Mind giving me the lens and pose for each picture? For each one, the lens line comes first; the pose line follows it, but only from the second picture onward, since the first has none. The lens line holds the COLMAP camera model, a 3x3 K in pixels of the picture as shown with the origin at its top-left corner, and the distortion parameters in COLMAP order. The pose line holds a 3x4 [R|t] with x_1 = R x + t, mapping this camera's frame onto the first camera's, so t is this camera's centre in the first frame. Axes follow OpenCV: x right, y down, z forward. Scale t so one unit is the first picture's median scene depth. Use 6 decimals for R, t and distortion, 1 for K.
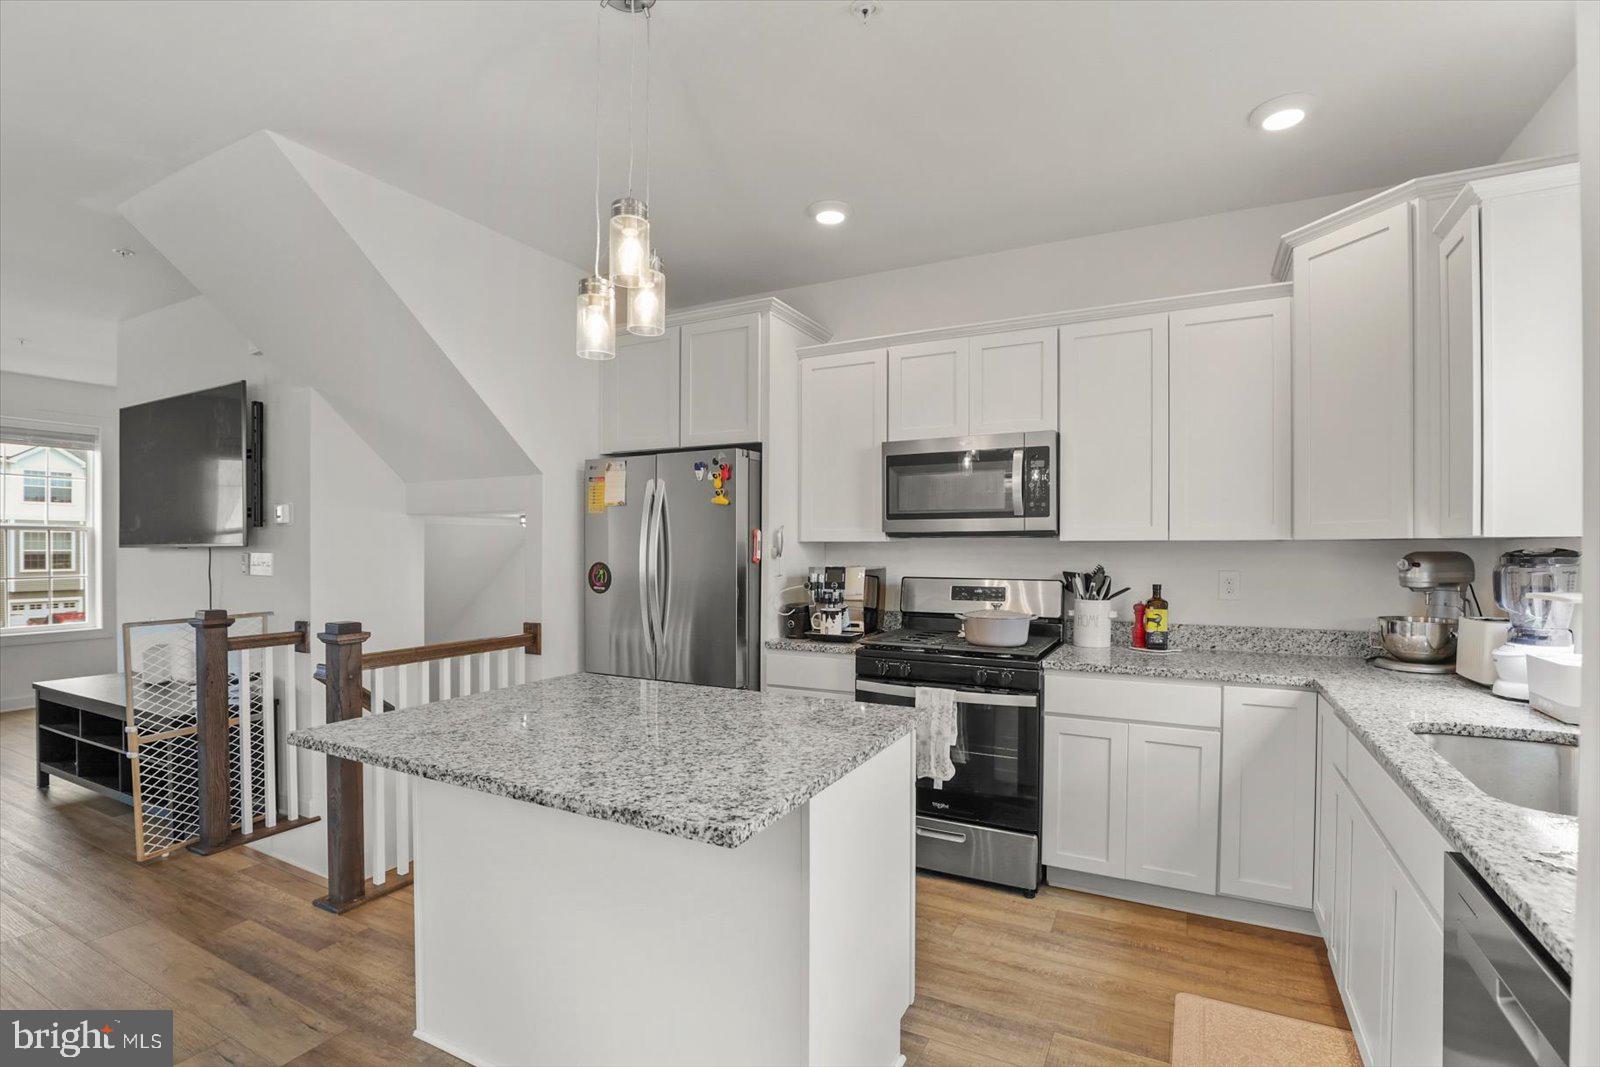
lens RADIAL K [[745.5, 0, 807.8], [0, 745.5, 545.1], [0, 0, 1]] dist [-0.033694, 0.000527]
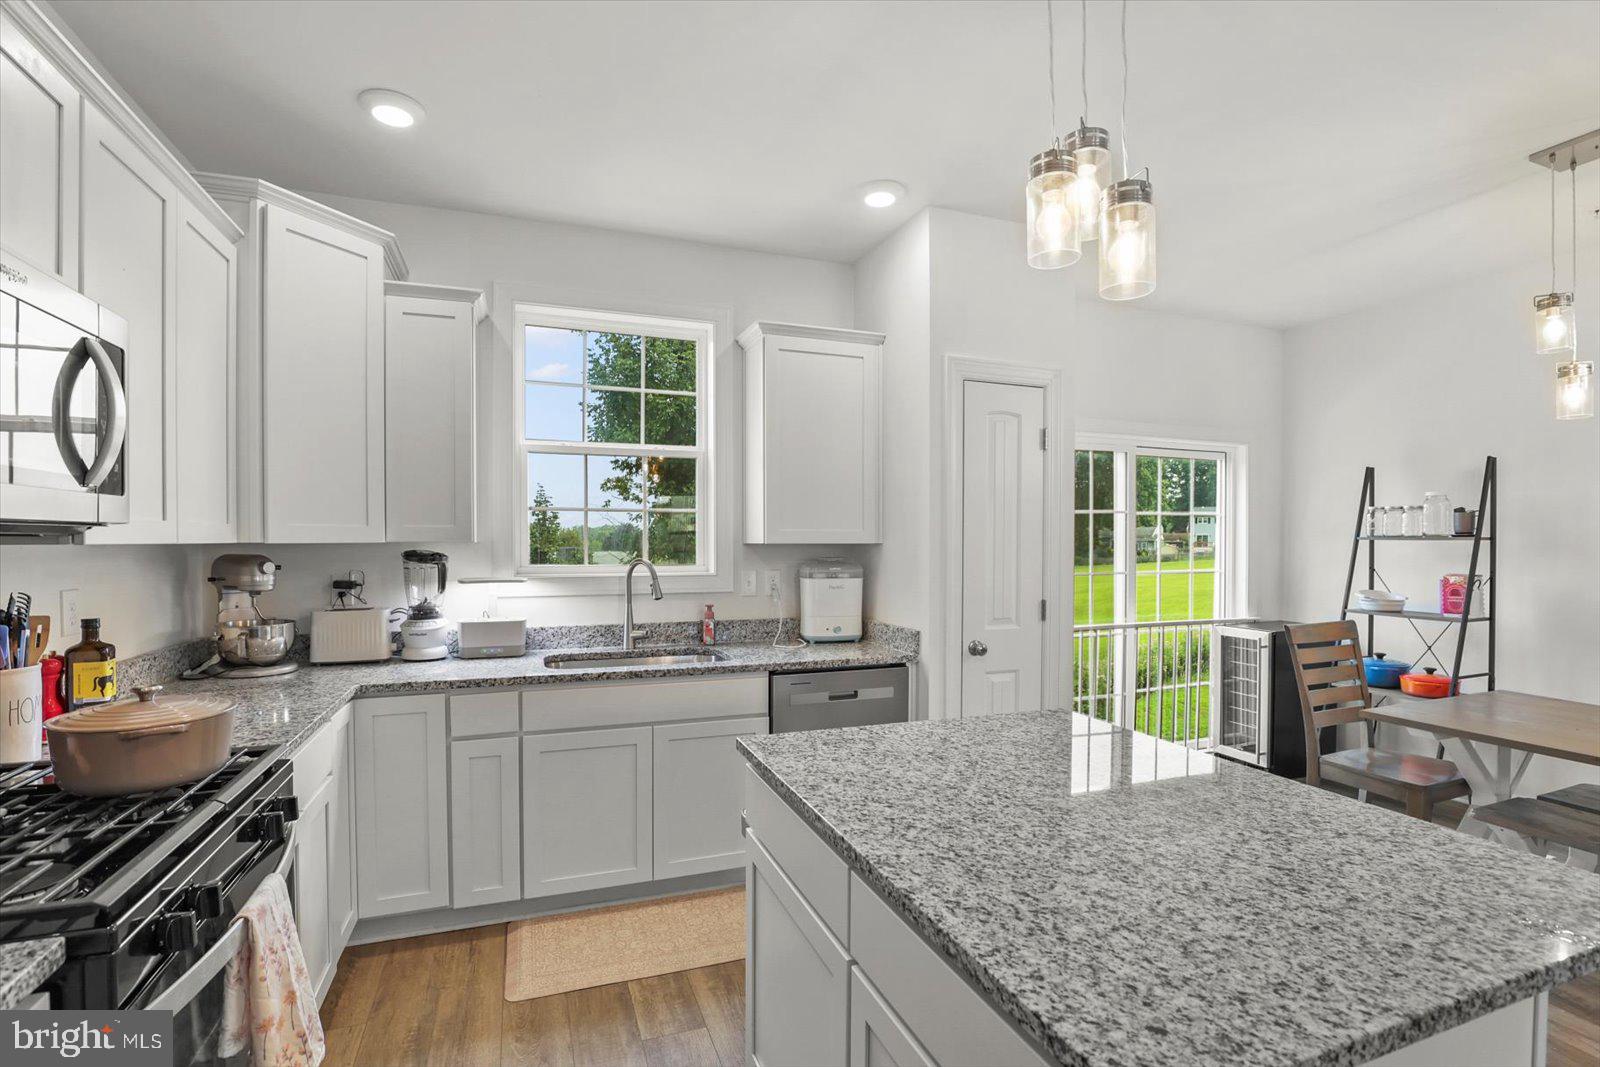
lens RADIAL K [[745.5, 0, 797.0], [0, 745.5, 543.2], [0, 0, 1]] dist [-0.033694, 0.000527]
pose [[-0.740251, -0.002963, 0.672325, -0.328484], [-0.004042, 0.999992, -0.000044, -0.008646], [-0.672319, -0.002750, -0.740257, 1.079626]]
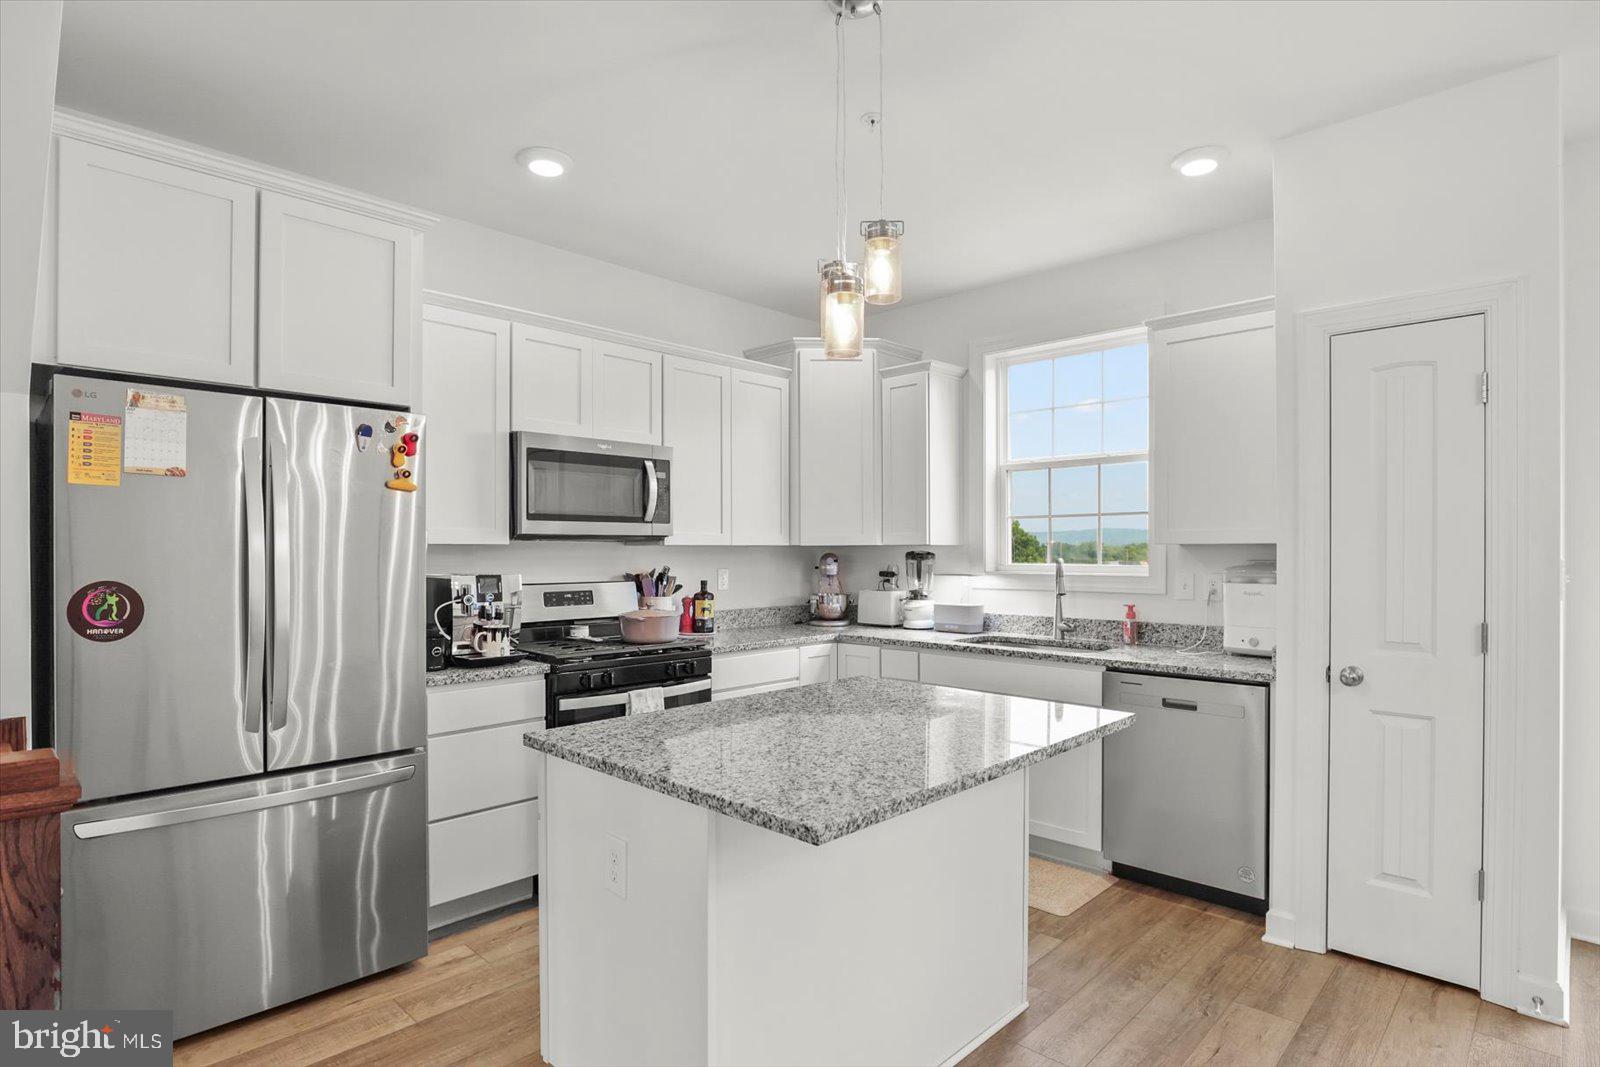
lens RADIAL K [[831.0, 0, 798.3], [0, 831.0, 543.6], [0, 0, 1]] dist [-0.006776, -0.000756]
pose [[0.286136, 0.006514, 0.958167, -0.844422], [-0.002404, 0.999979, -0.006080, -0.000793], [-0.958186, -0.000564, 0.286145, 0.463778]]
